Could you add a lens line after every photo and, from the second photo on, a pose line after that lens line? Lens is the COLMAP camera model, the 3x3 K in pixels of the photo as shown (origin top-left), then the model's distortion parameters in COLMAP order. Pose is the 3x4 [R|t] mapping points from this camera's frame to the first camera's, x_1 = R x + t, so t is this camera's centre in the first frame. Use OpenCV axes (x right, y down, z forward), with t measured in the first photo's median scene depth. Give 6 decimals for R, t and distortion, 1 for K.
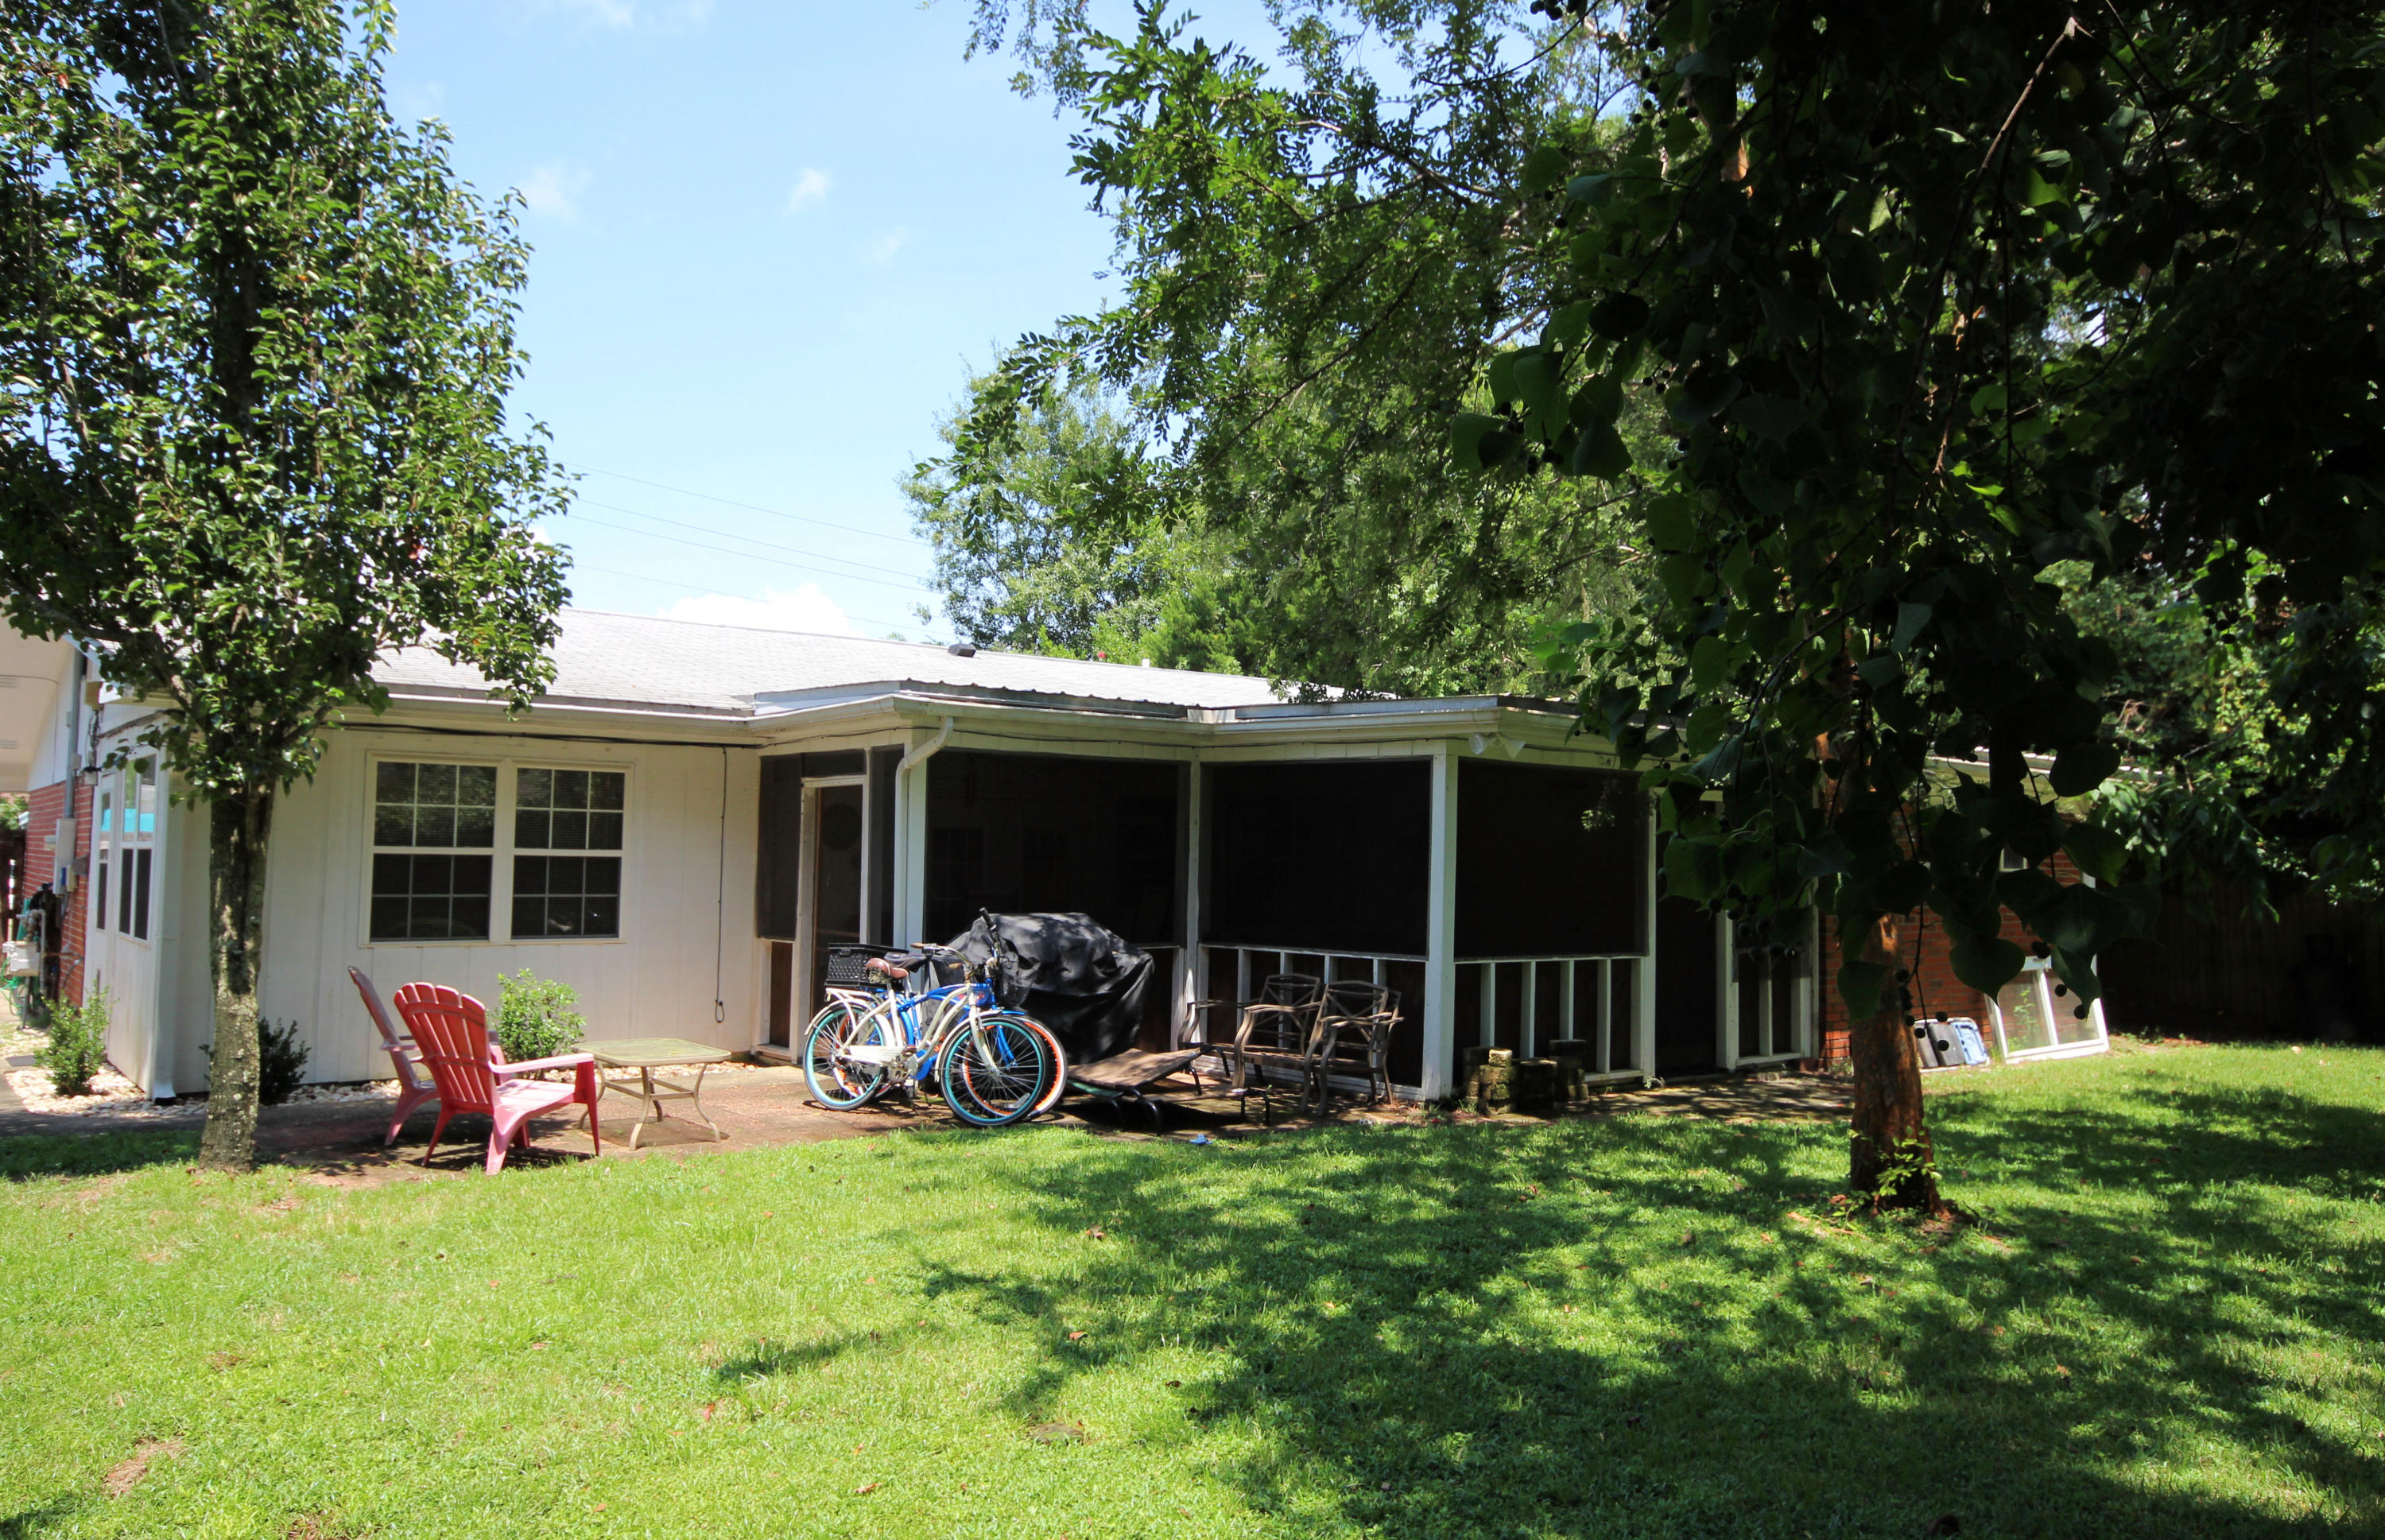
lens RADIAL K [[1659.6, 0, 1199.3], [0, 1659.6, 758.4], [0, 0, 1]] dist [0.000266, 0.022915]
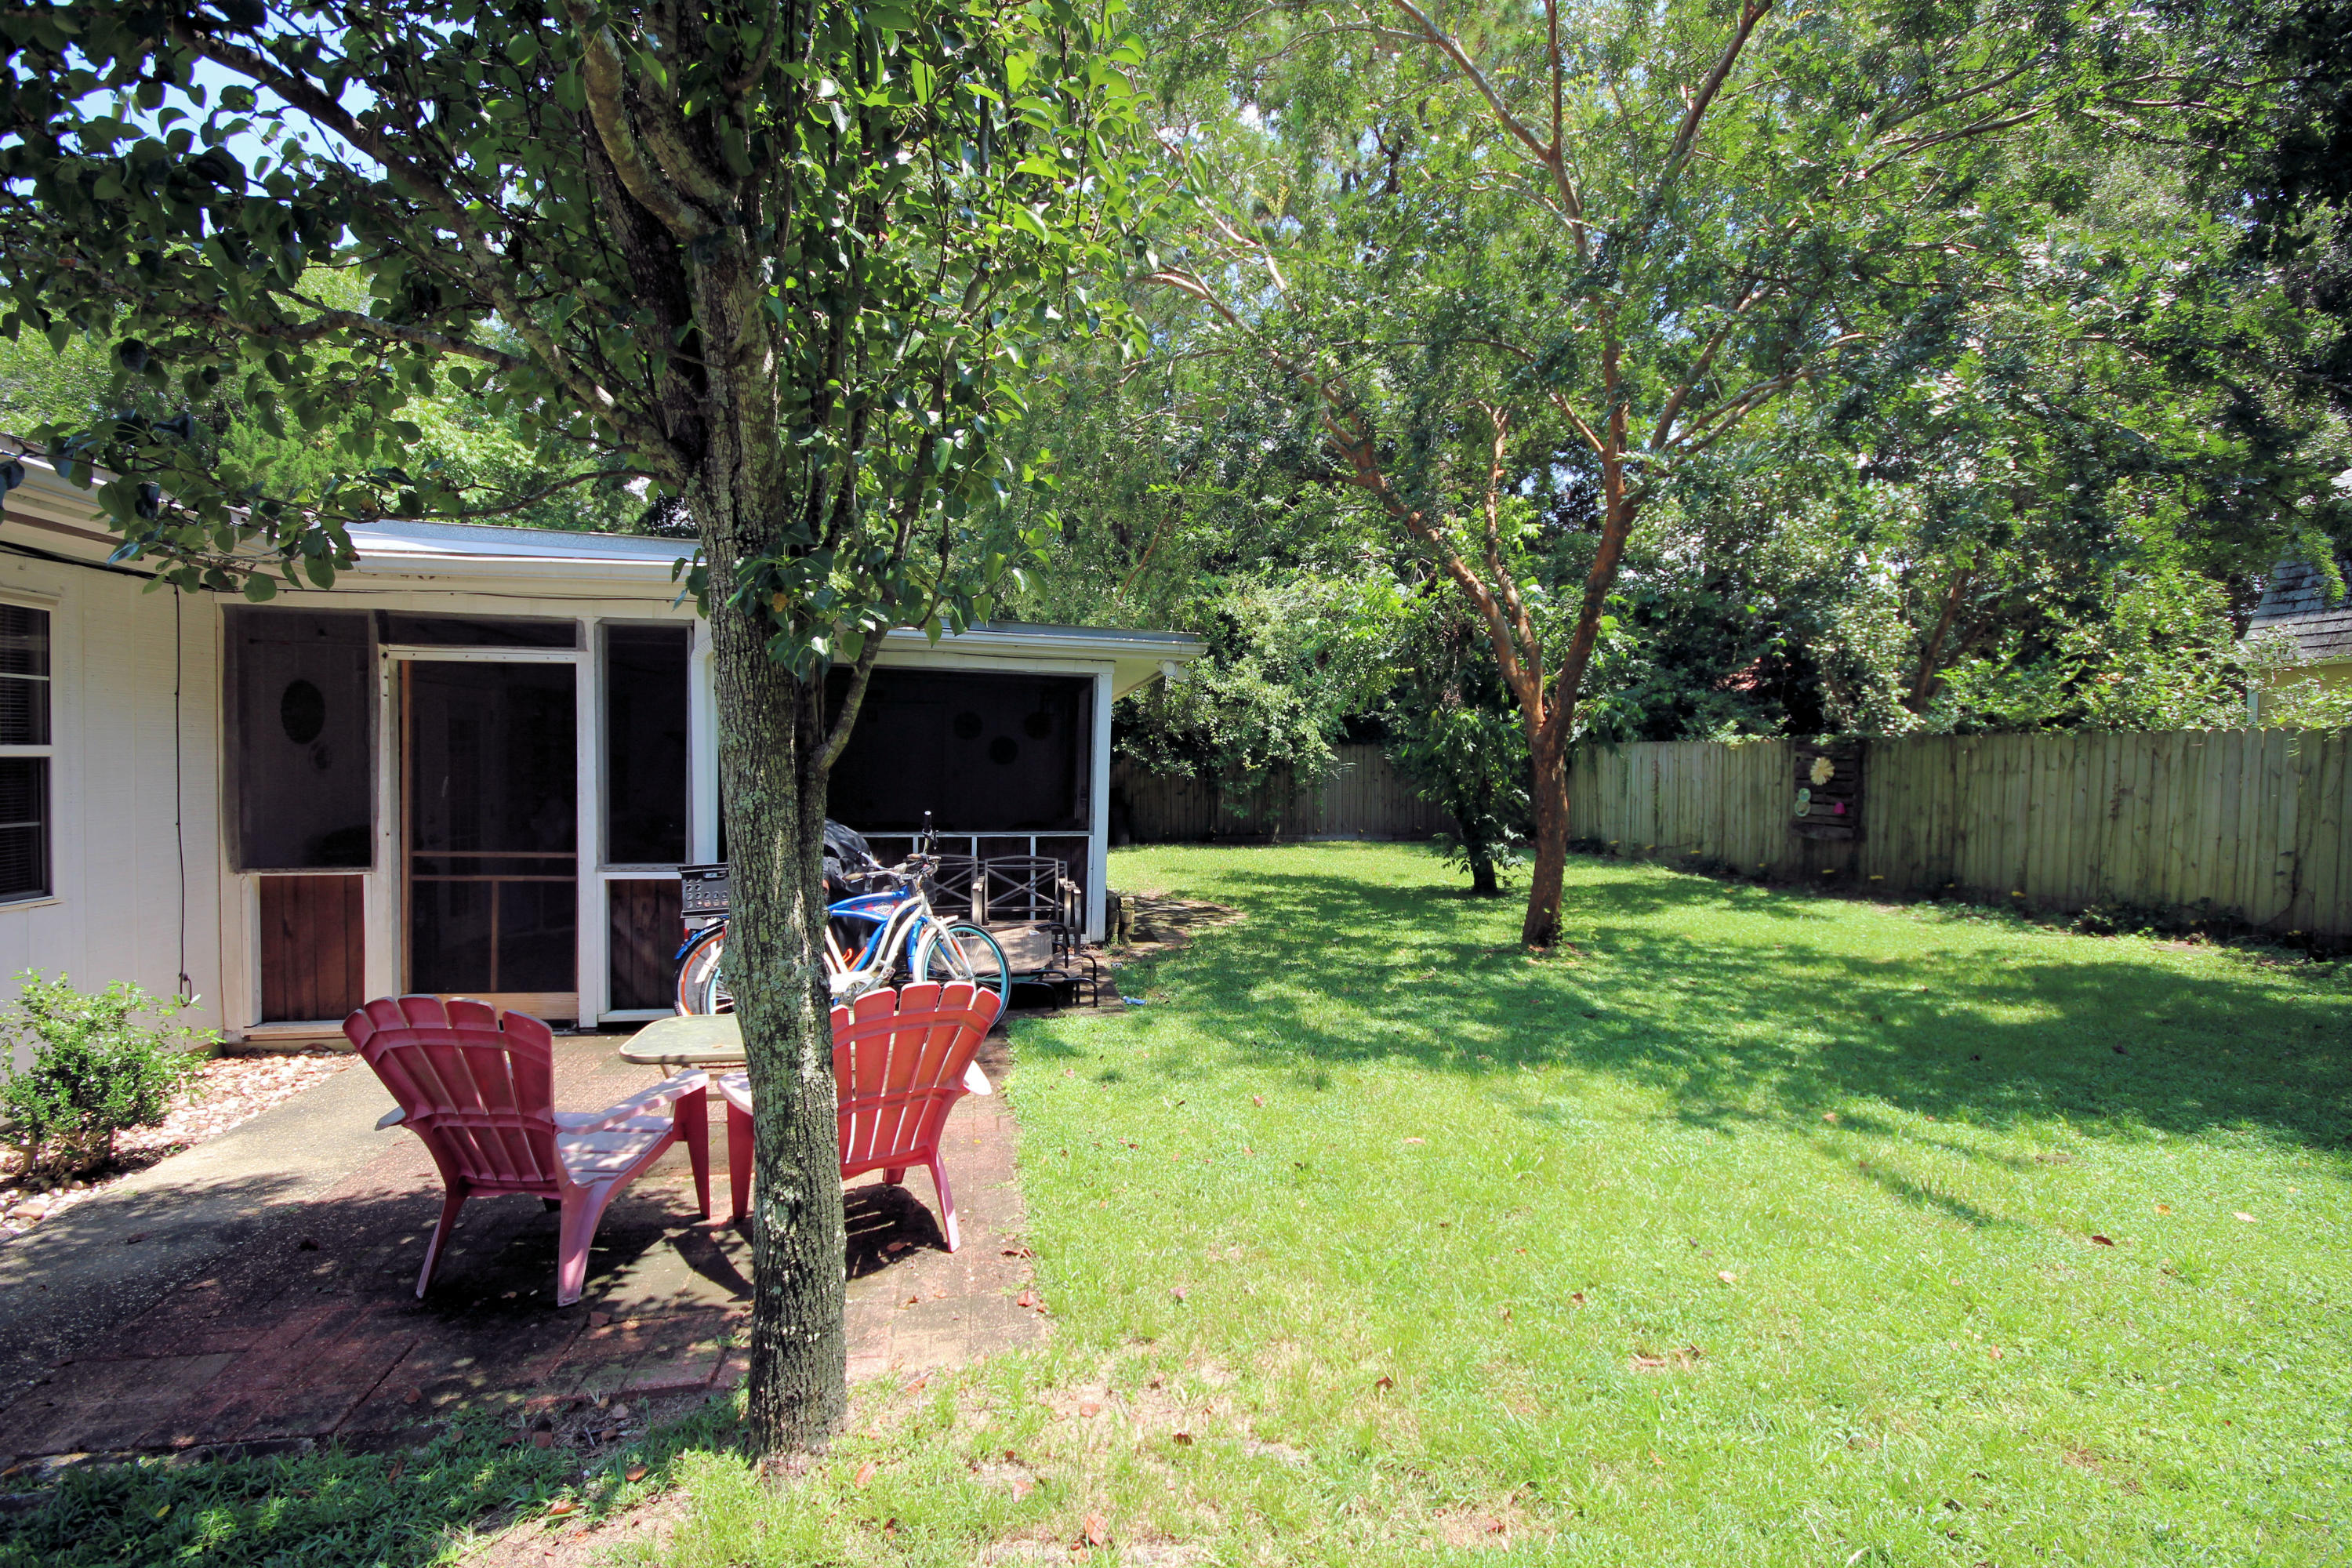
lens RADIAL K [[1082.3, 0, 1193.1], [0, 1082.3, 786.8], [0, 0, 1]] dist [0.006622, -0.008880]
pose [[0.480039, -0.031555, 0.876680, -0.723809], [-0.059115, 0.995918, 0.068216, 0.030172], [-0.875253, -0.084571, 0.476214, 0.696483]]
